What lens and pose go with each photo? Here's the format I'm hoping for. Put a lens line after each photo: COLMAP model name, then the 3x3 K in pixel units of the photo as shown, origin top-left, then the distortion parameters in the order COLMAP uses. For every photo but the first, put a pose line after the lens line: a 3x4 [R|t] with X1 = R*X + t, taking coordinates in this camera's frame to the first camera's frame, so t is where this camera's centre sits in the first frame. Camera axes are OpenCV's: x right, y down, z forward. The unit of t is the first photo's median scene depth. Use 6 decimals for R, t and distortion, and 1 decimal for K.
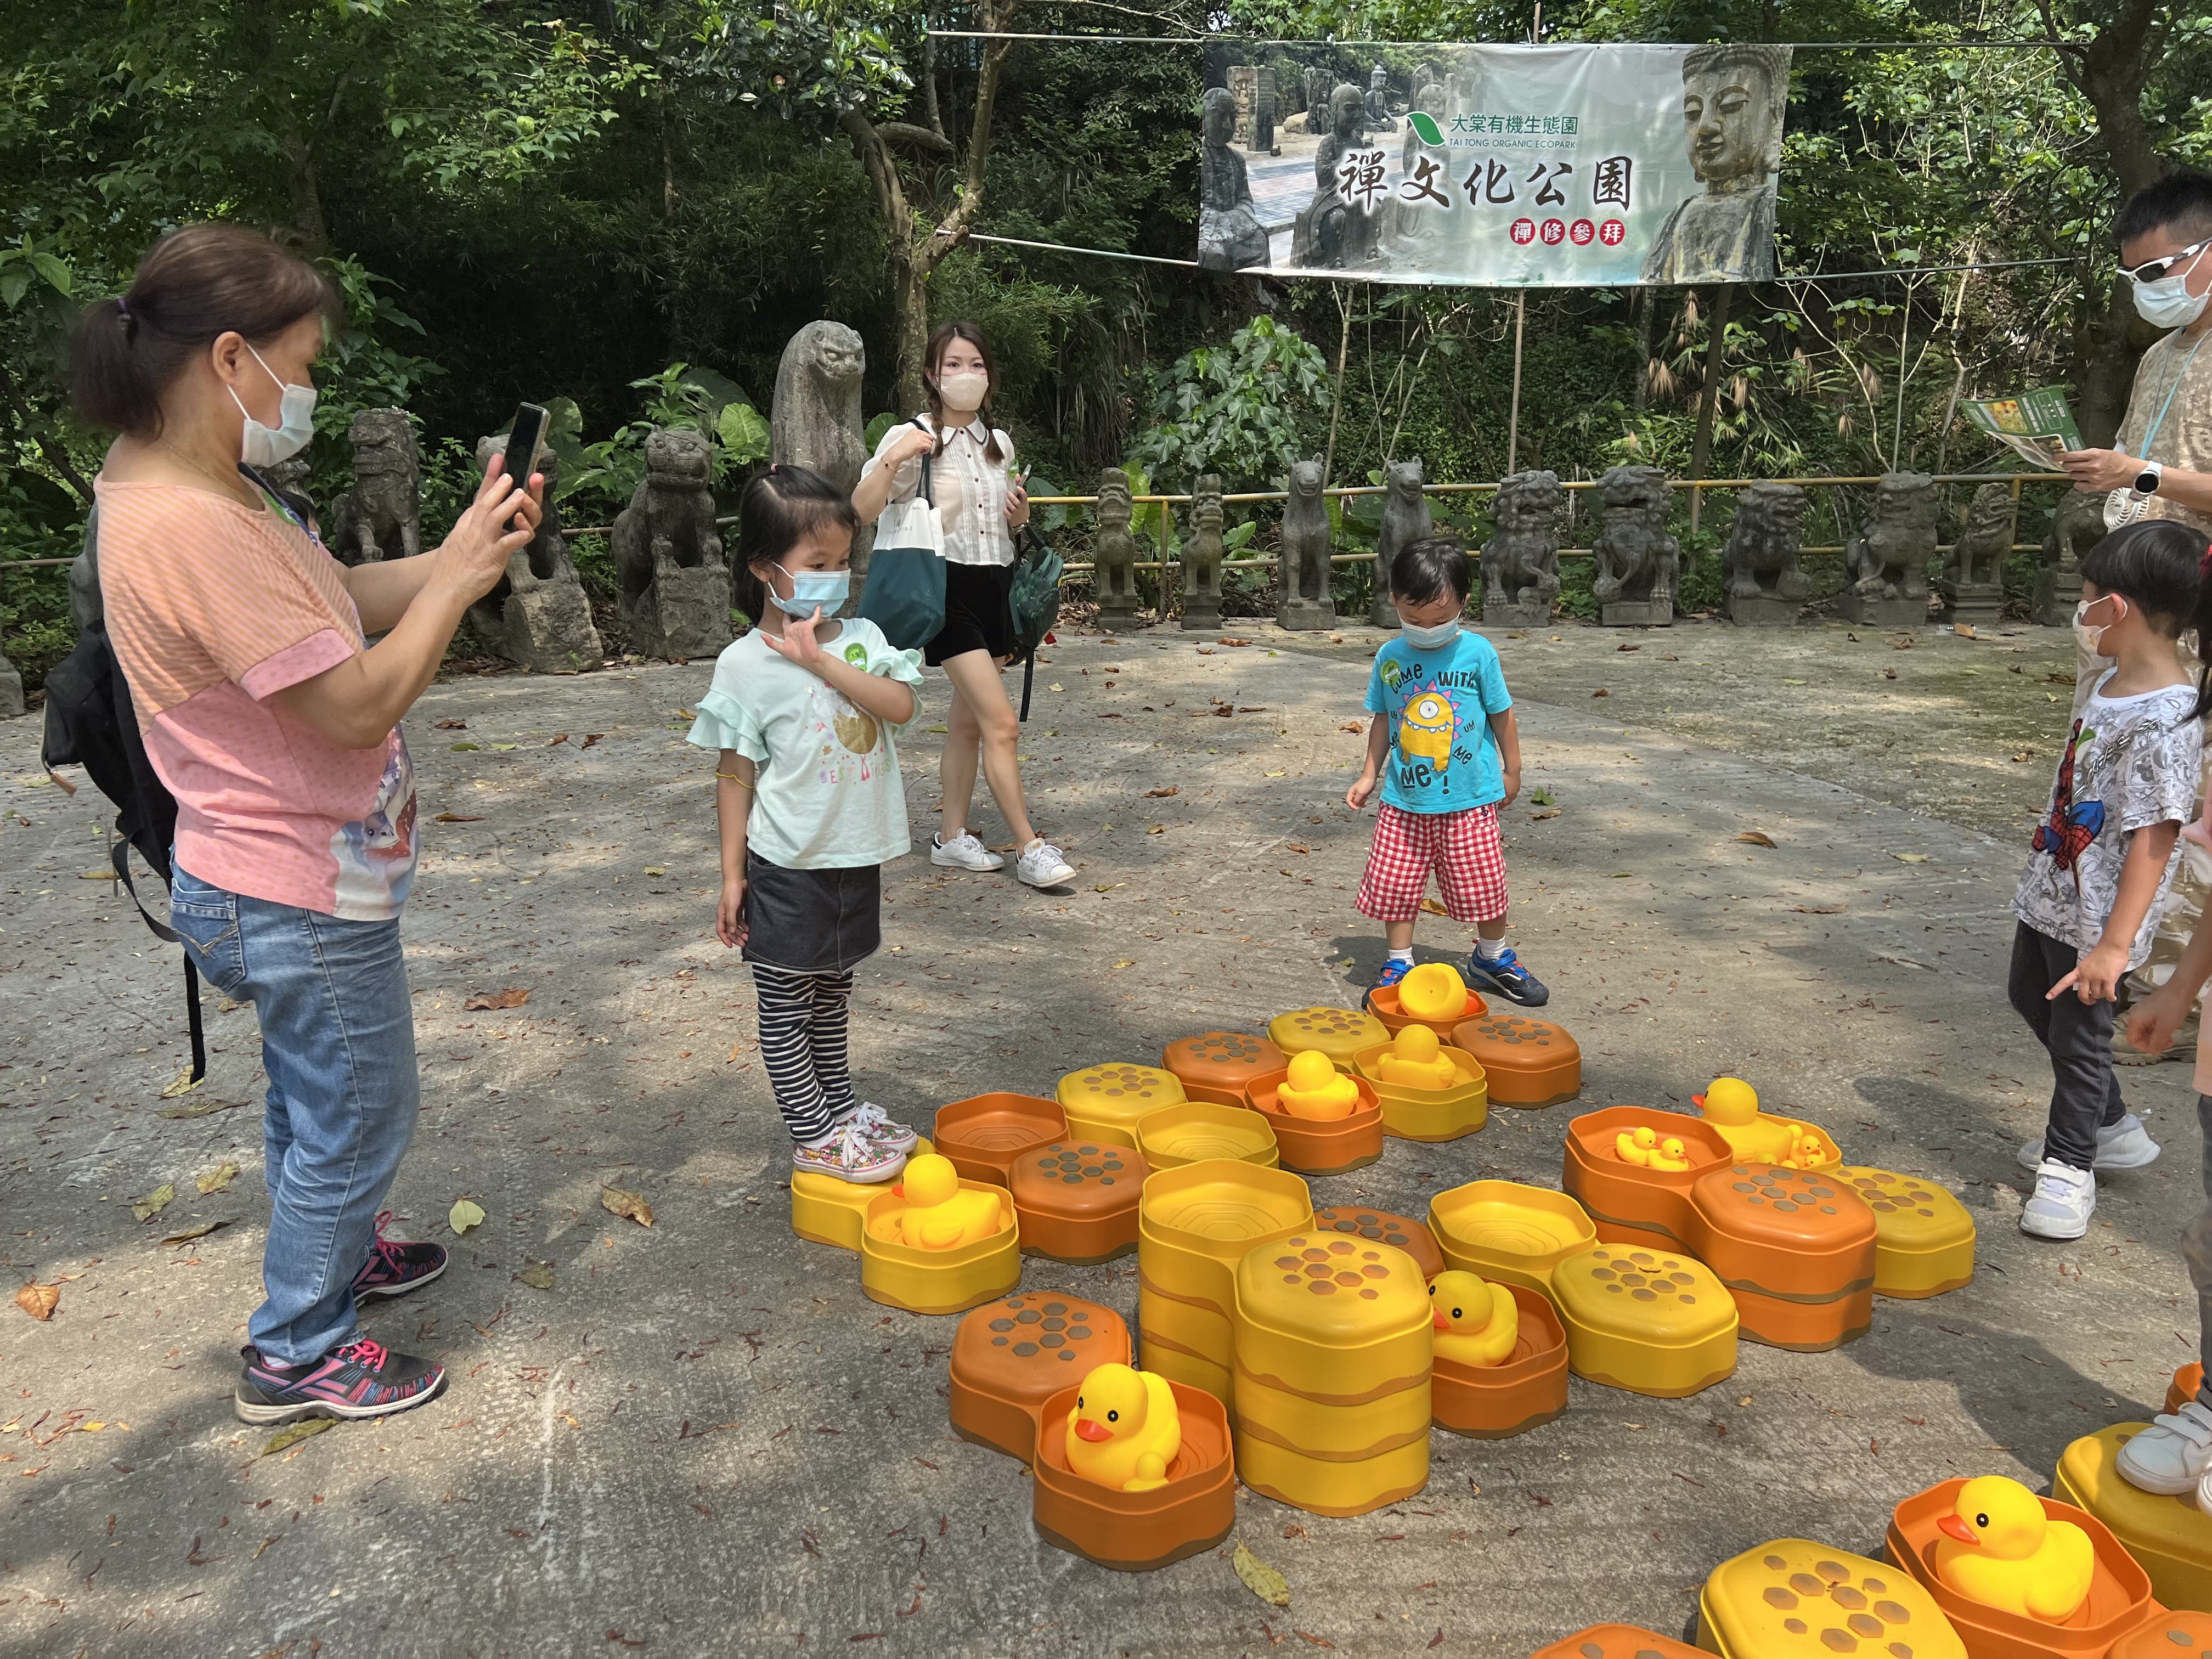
lens RADIAL K [[1626.7, 0, 1094.0], [0, 1626.7, 840.6], [0, 0, 1]] dist [0.002921, 0.000266]
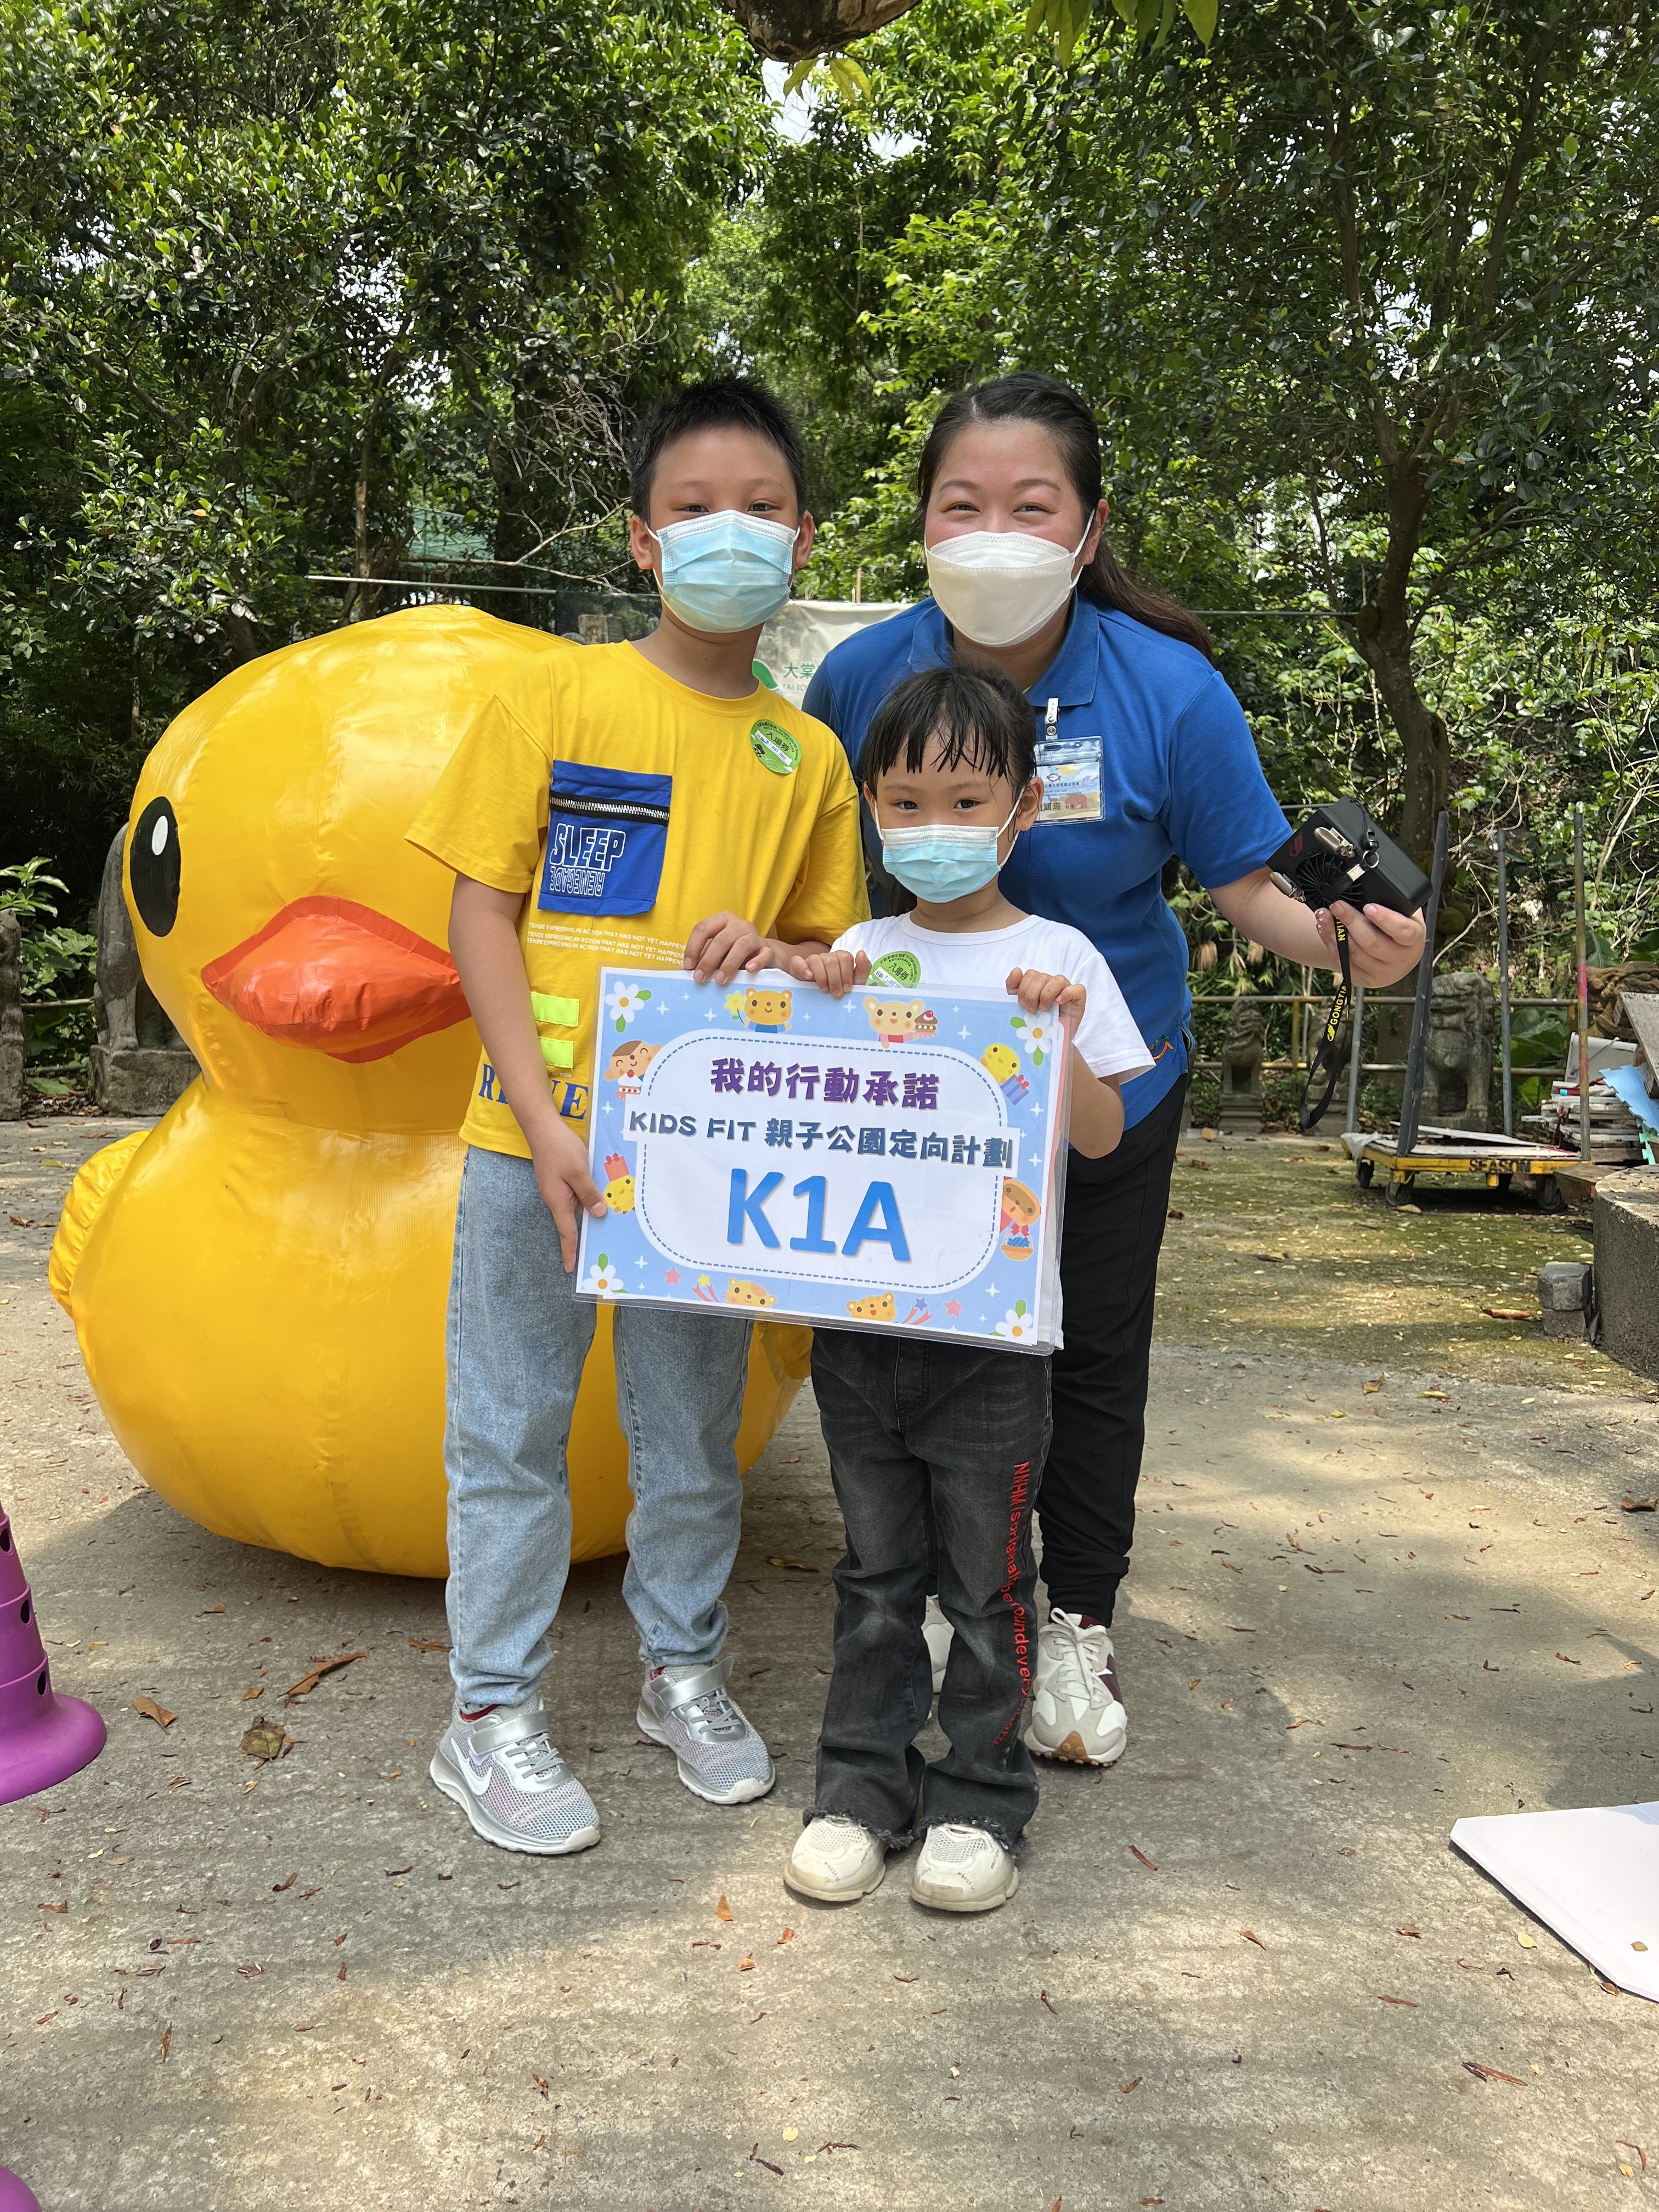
lens RADIAL K [[1632.7, 0, 829.5], [0, 1632.7, 1106.0], [0, 0, 1]] dist [0.049631, -0.062682]
pose [[0.998829, 0.035583, -0.032776, 0.297691], [-0.041077, 0.981682, -0.186044, 0.046960], [0.025556, 0.187173, 0.981995, -0.018772]]
